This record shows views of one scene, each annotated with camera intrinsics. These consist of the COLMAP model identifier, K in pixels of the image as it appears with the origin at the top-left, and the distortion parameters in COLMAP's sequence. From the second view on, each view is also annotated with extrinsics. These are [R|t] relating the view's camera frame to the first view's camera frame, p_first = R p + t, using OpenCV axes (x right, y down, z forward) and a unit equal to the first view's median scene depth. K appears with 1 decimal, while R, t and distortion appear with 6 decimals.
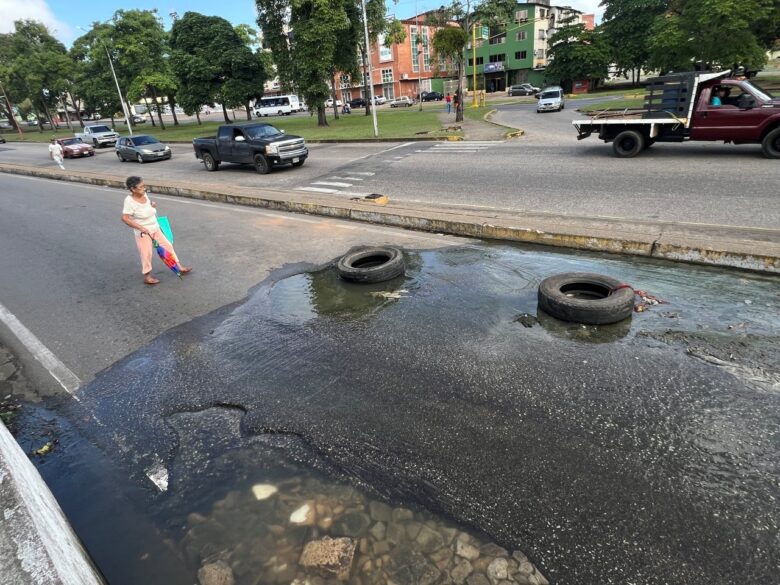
lens RADIAL K [[438.7, 0, 388.6], [0, 438.7, 292.6], [0, 0, 1]] dist [0.000386, -0.000907]
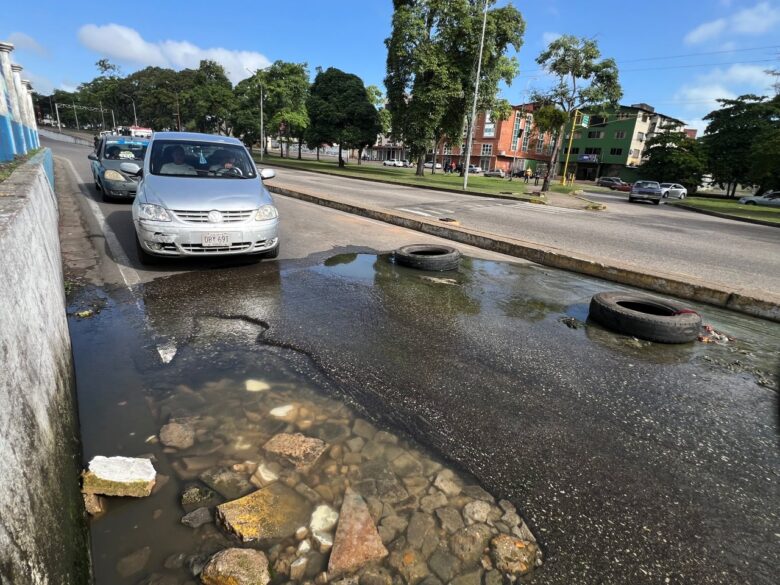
lens RADIAL K [[405.1, 0, 391.8], [0, 405.1, 293.5], [0, 0, 1]] dist [-0.000103, 0.001348]
pose [[0.963593, 0.217619, -0.155339, 0.034363], [-0.233660, 0.967802, -0.093609, 0.095173], [0.129967, 0.126498, 0.983416, 0.048668]]
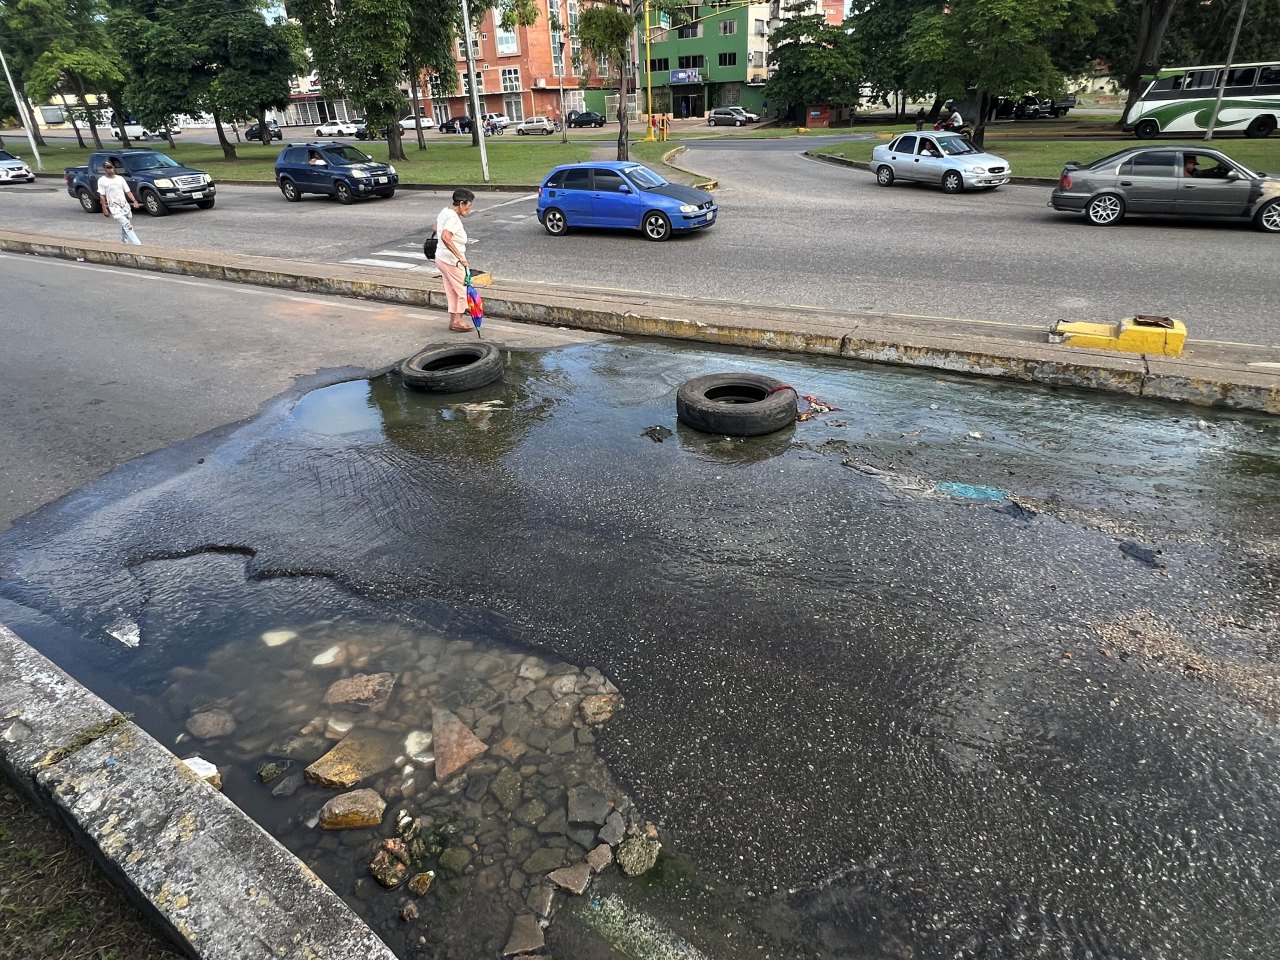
lens RADIAL K [[720.0, 0, 634.1], [0, 720.0, 480.6], [0, 0, 1]] dist [0.000386, -0.000907]
pose [[0.988647, -0.020998, 0.148781, 0.050803], [0.014254, 0.998828, 0.046255, 0.047006], [-0.149577, -0.043609, 0.987788, -0.108576]]
